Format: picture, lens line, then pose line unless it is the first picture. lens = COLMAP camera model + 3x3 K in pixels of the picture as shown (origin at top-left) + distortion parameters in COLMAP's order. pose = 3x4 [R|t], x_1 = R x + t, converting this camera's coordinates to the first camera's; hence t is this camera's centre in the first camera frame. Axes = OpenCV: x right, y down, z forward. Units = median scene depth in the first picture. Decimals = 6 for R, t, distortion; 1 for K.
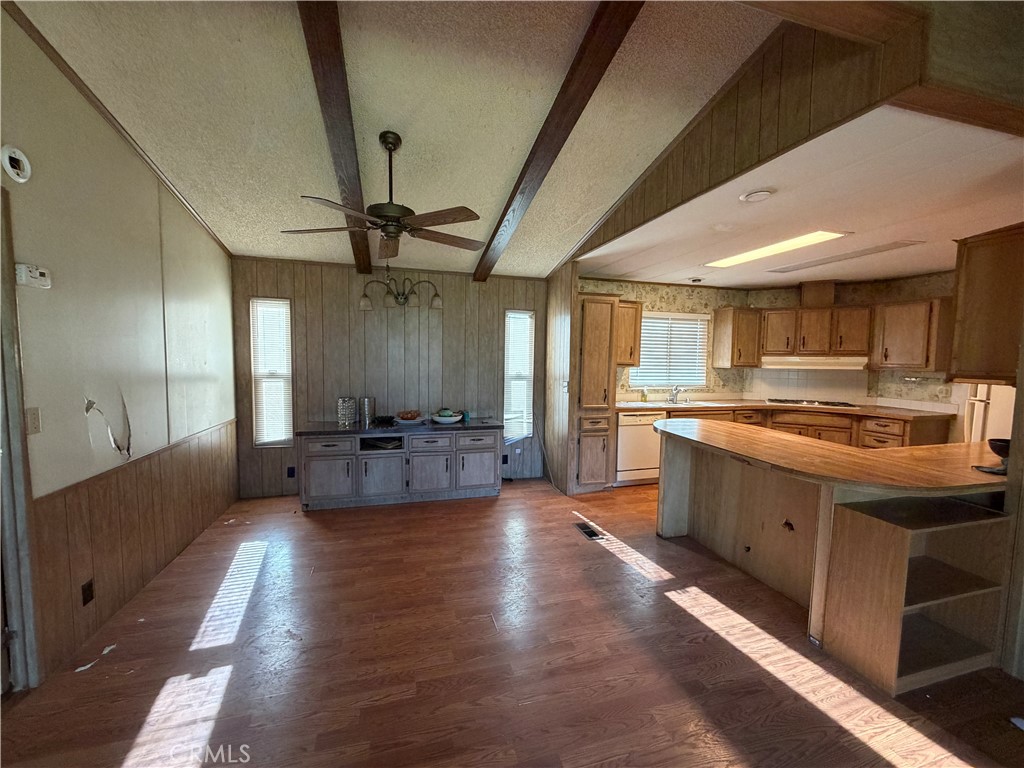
lens RADIAL K [[407.8, 0, 509.4], [0, 407.8, 385.3], [0, 0, 1]] dist [-0.000685, -0.000054]
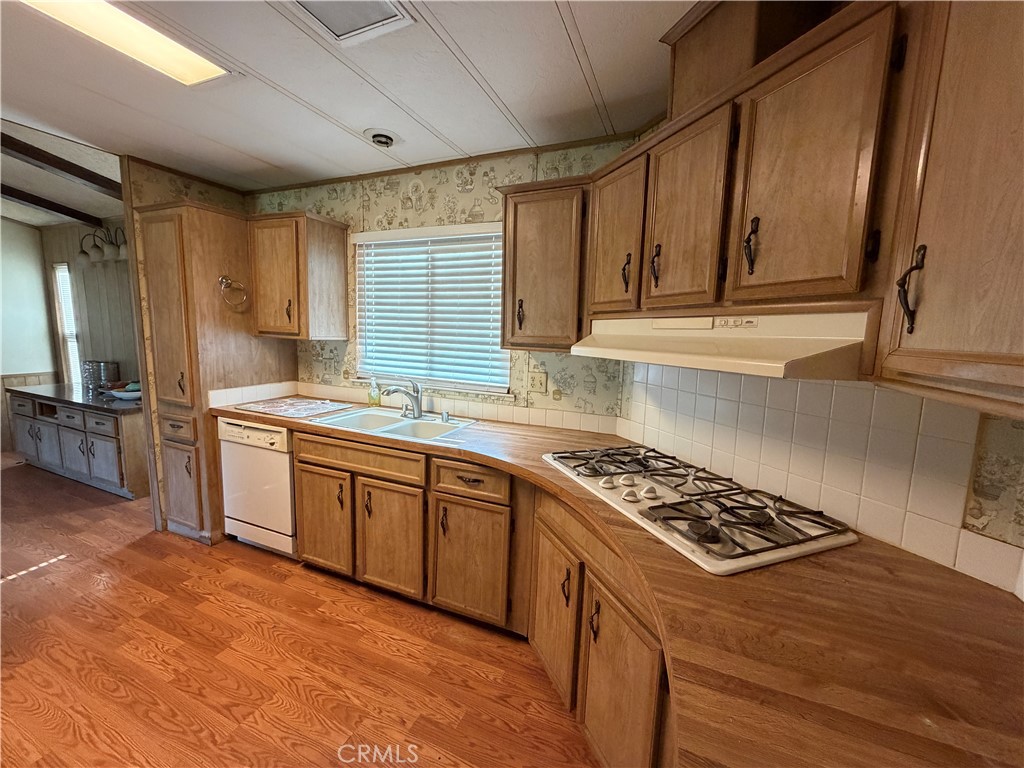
lens RADIAL K [[407.8, 0, 511.9], [0, 407.8, 383.9], [0, 0, 1]] dist [-0.000685, -0.000054]
pose [[0.776339, 0.093380, -0.623360, 0.827781], [-0.064338, 0.995540, 0.069005, -0.038137], [0.627023, -0.013465, 0.778884, 0.722396]]
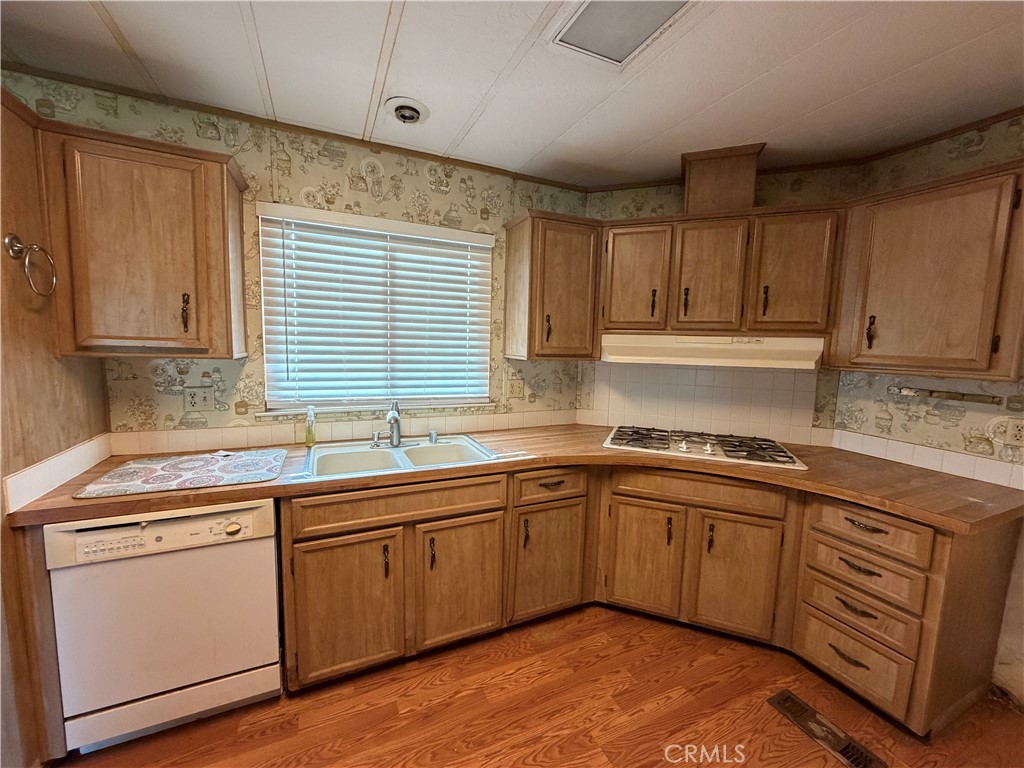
lens RADIAL K [[407.8, 0, 510.1], [0, 407.8, 383.3], [0, 0, 1]] dist [-0.000685, -0.000054]
pose [[0.988300, -0.000351, 0.152523, 0.476603], [-0.005840, 0.999177, 0.040137, -0.036463], [-0.152411, -0.040558, 0.987485, 0.606185]]
